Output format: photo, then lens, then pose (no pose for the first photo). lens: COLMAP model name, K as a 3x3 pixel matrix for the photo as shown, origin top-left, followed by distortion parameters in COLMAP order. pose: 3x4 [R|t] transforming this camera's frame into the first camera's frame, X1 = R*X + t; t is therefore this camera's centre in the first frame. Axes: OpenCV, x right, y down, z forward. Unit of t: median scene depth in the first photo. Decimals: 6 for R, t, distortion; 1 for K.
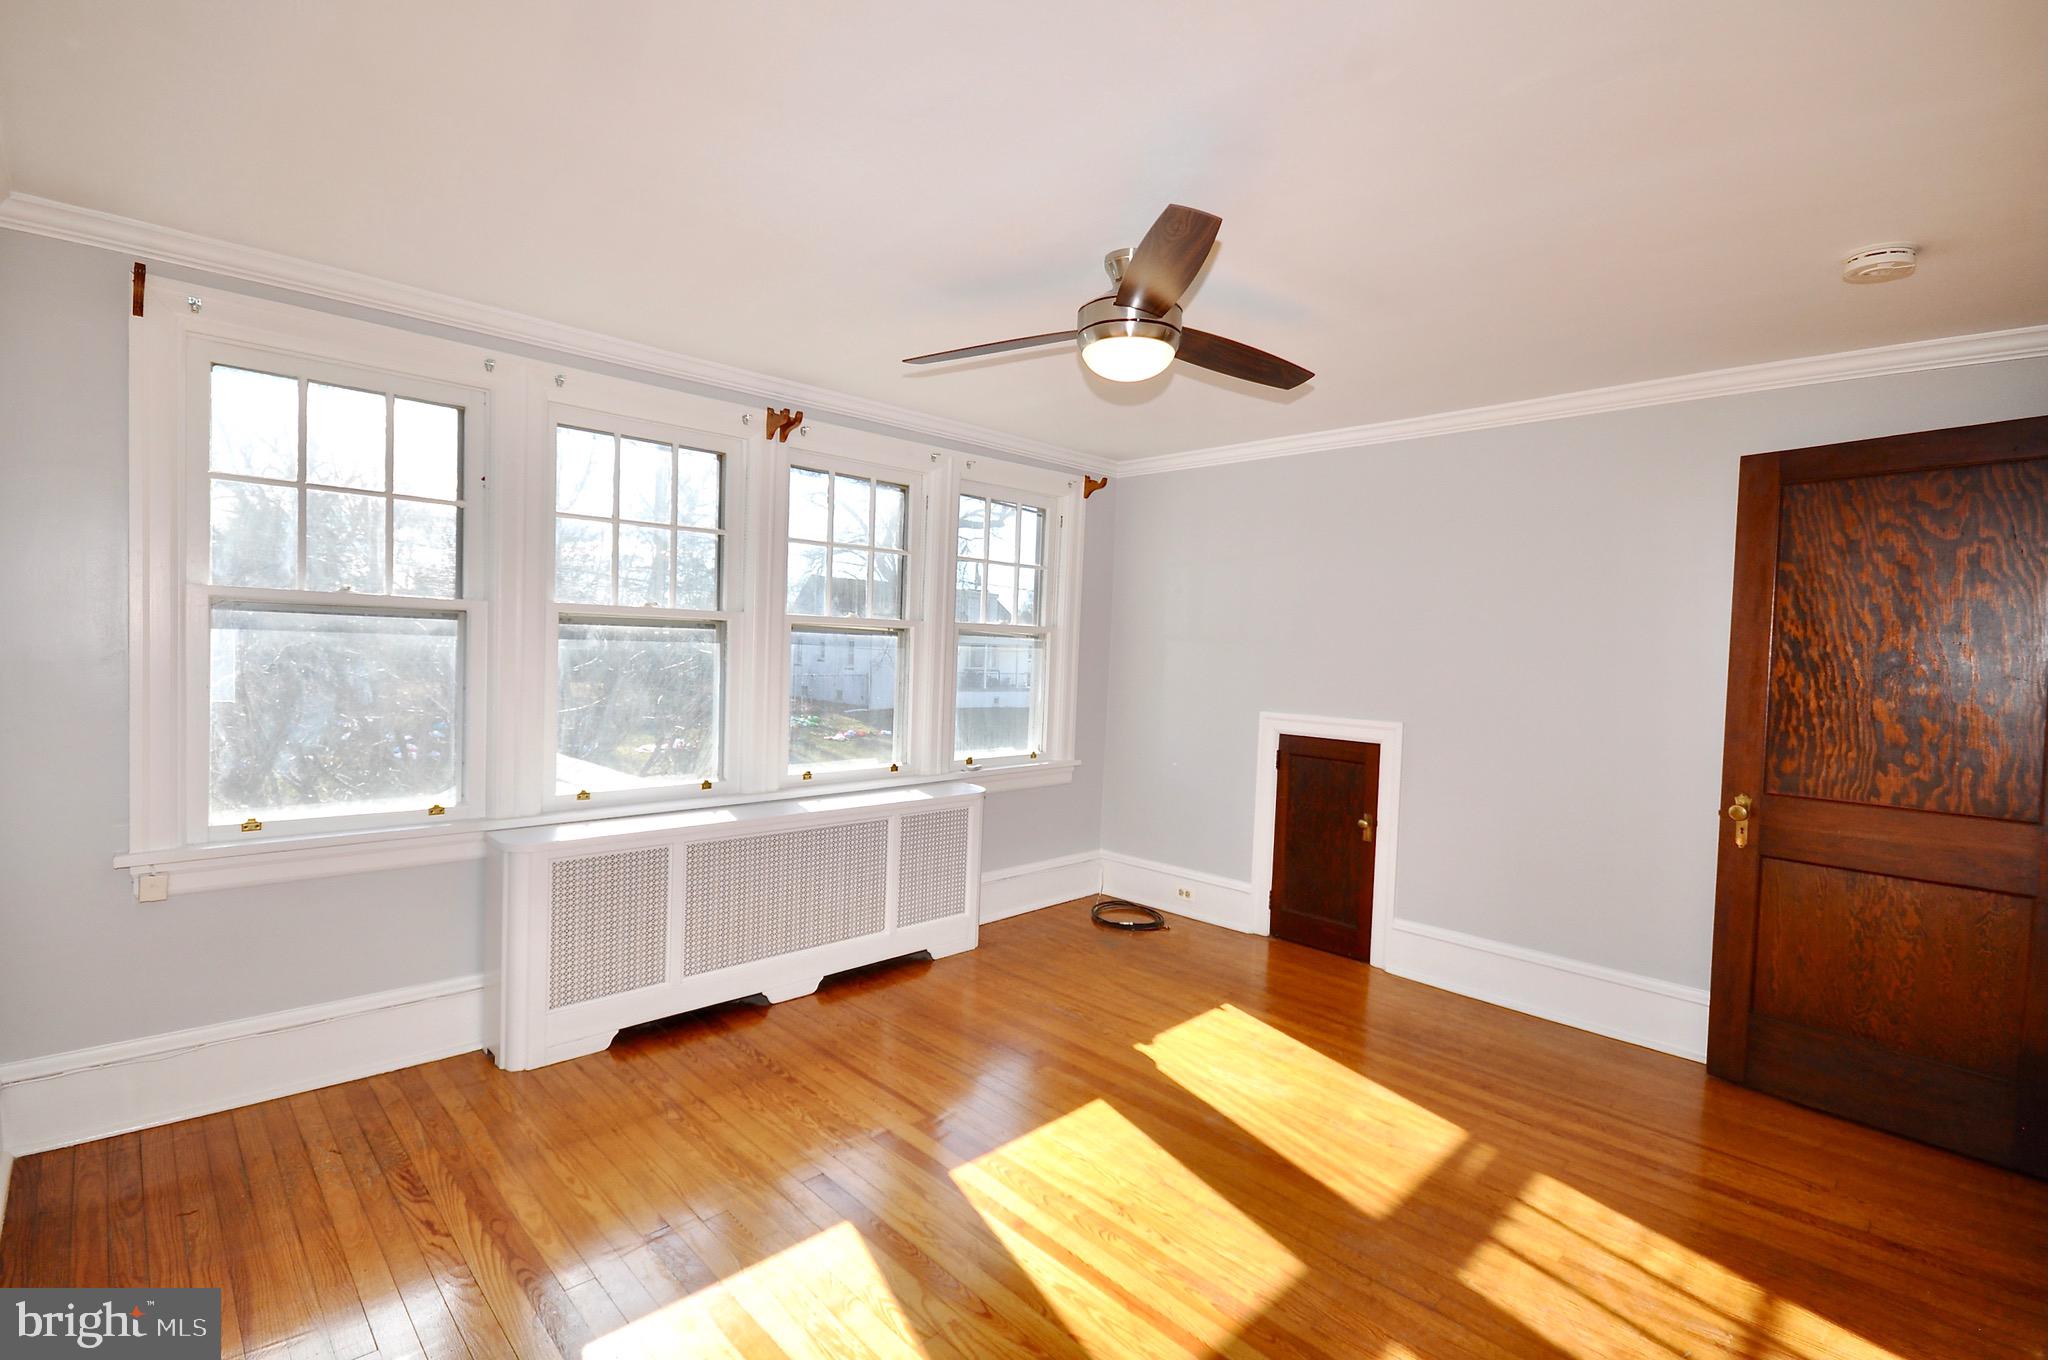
lens RADIAL K [[900.9, 0, 974.3], [0, 900.9, 689.8], [0, 0, 1]] dist [-0.020099, -0.000016]
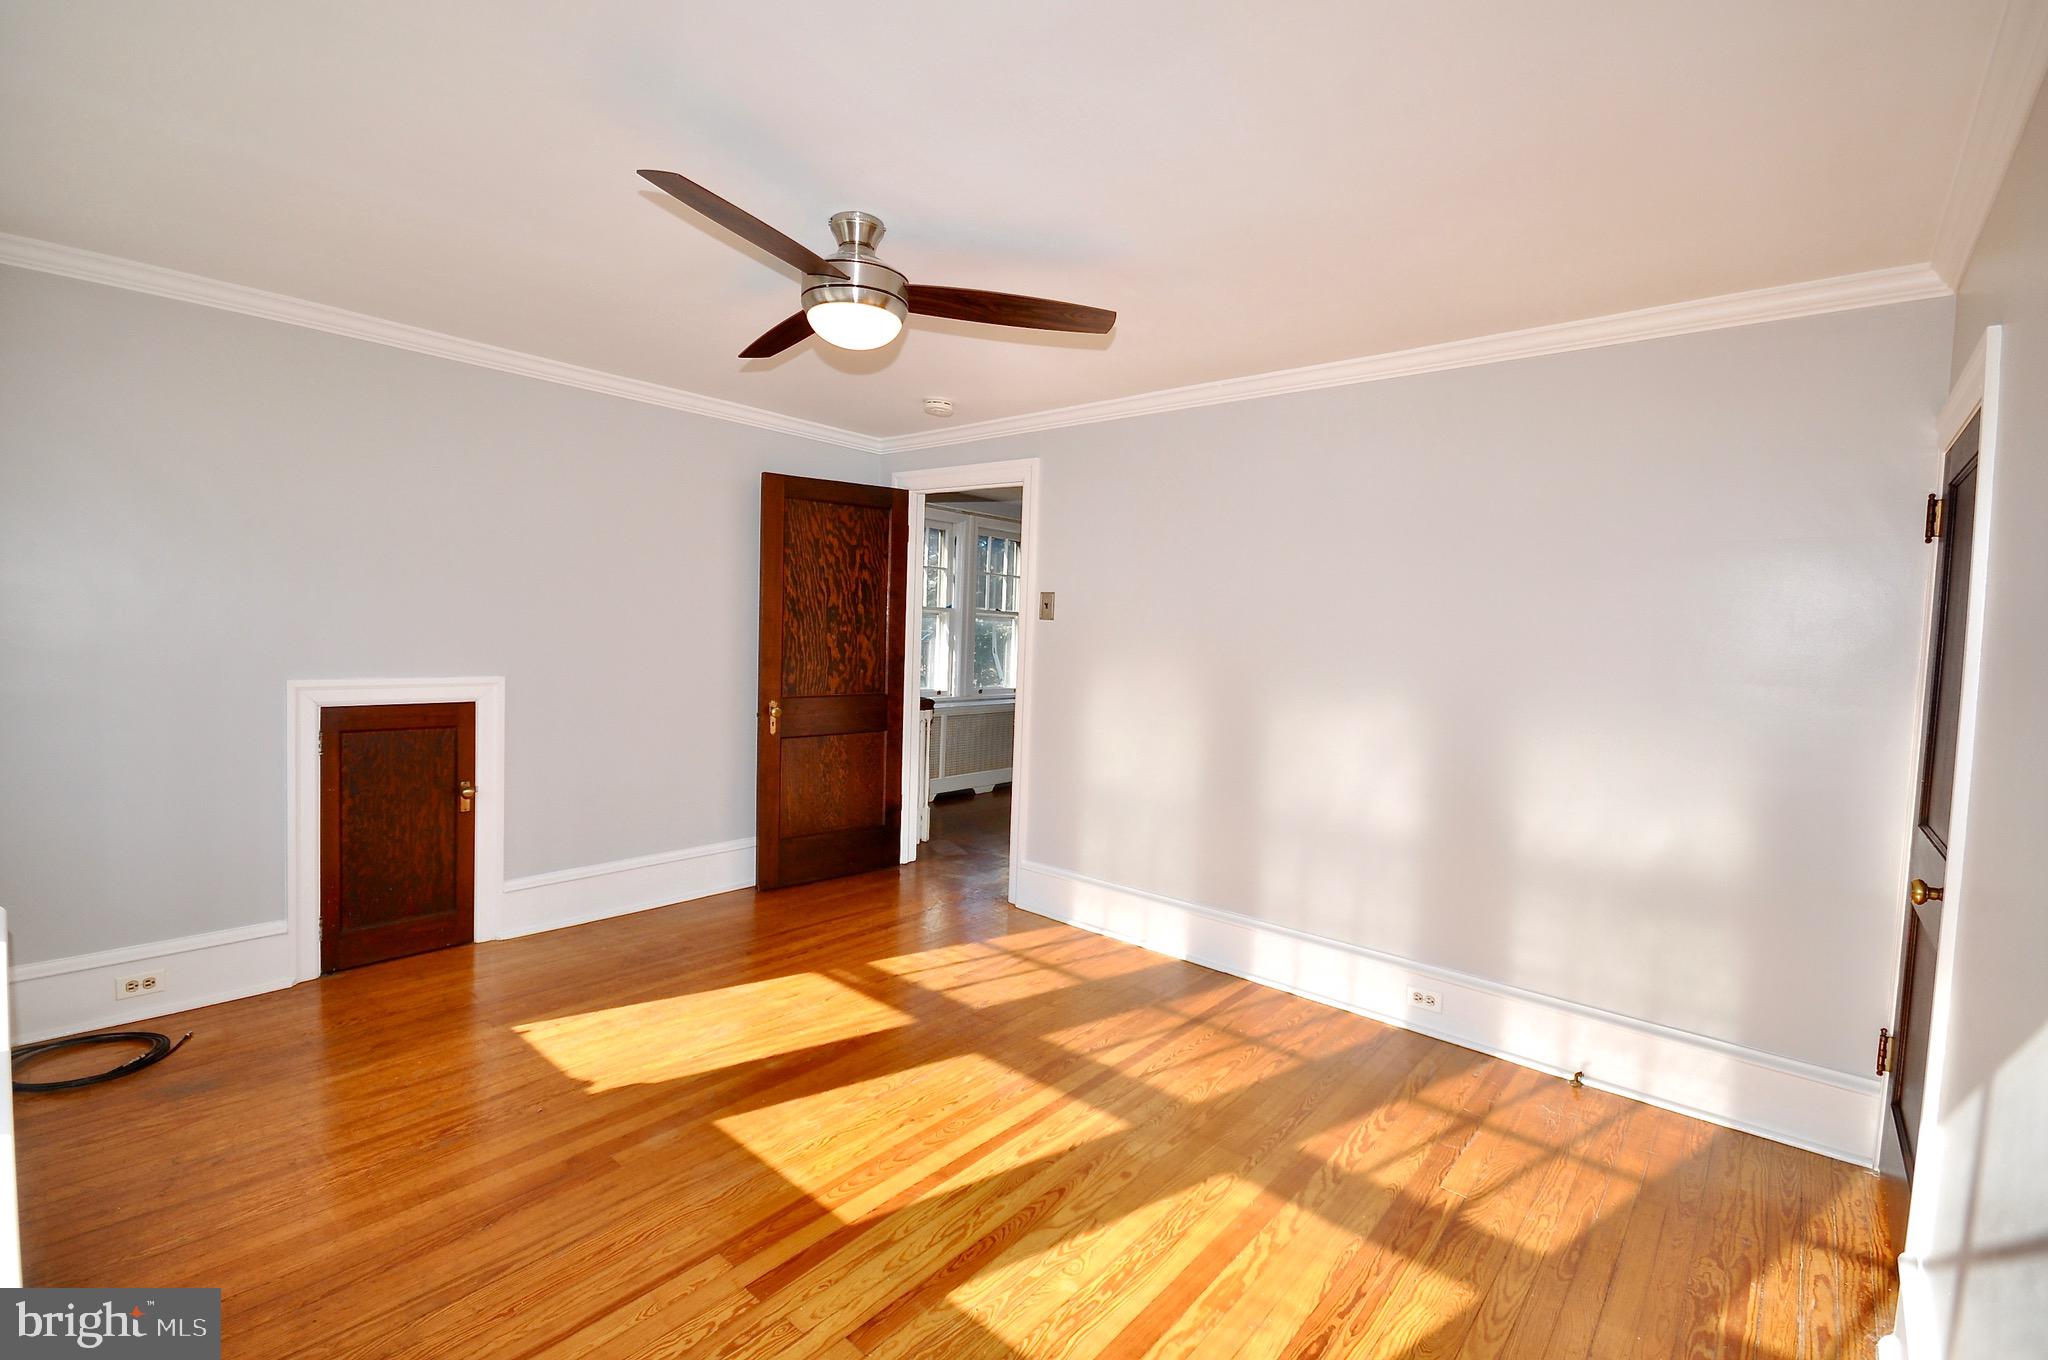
lens RADIAL K [[923.7, 0, 1025.8], [0, 923.7, 679.0], [0, 0, 1]] dist [-0.000885, -0.000645]
pose [[-0.130572, -0.093865, 0.986985, -0.721995], [0.006116, 0.995413, 0.095476, -0.063331], [-0.991420, 0.018503, -0.129399, 0.758375]]
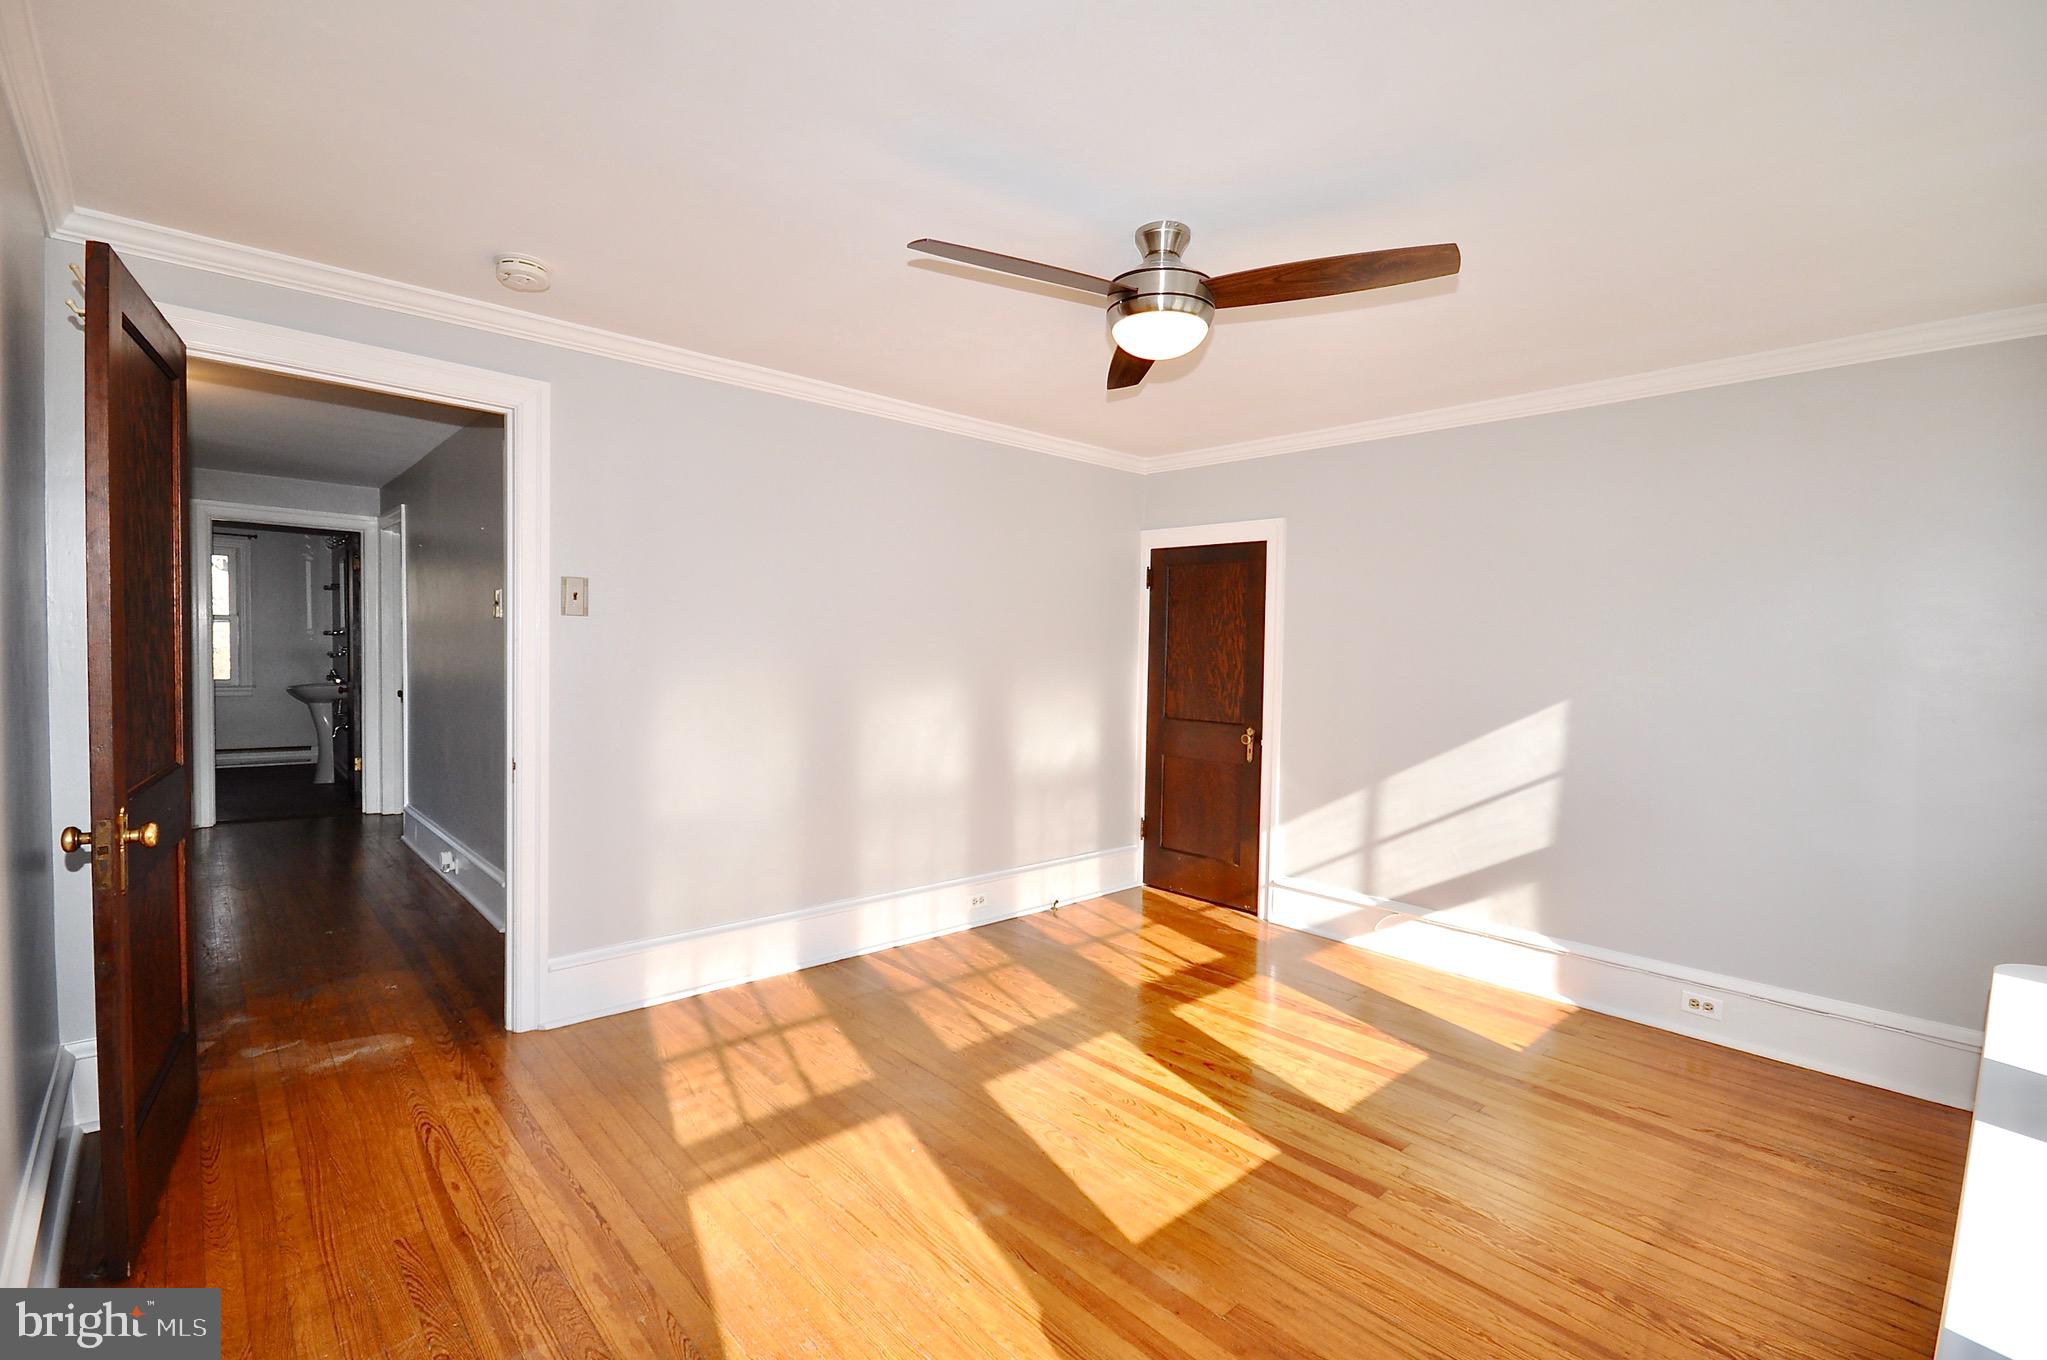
lens RADIAL K [[908.8, 0, 1039.7], [0, 908.8, 675.1], [0, 0, 1]] dist [-0.002471, -0.000271]
pose [[-0.997770, -0.053767, -0.039547, 0.257940], [-0.056511, 0.995811, 0.071886, -0.051430], [0.035516, 0.073961, -0.996628, 1.608817]]
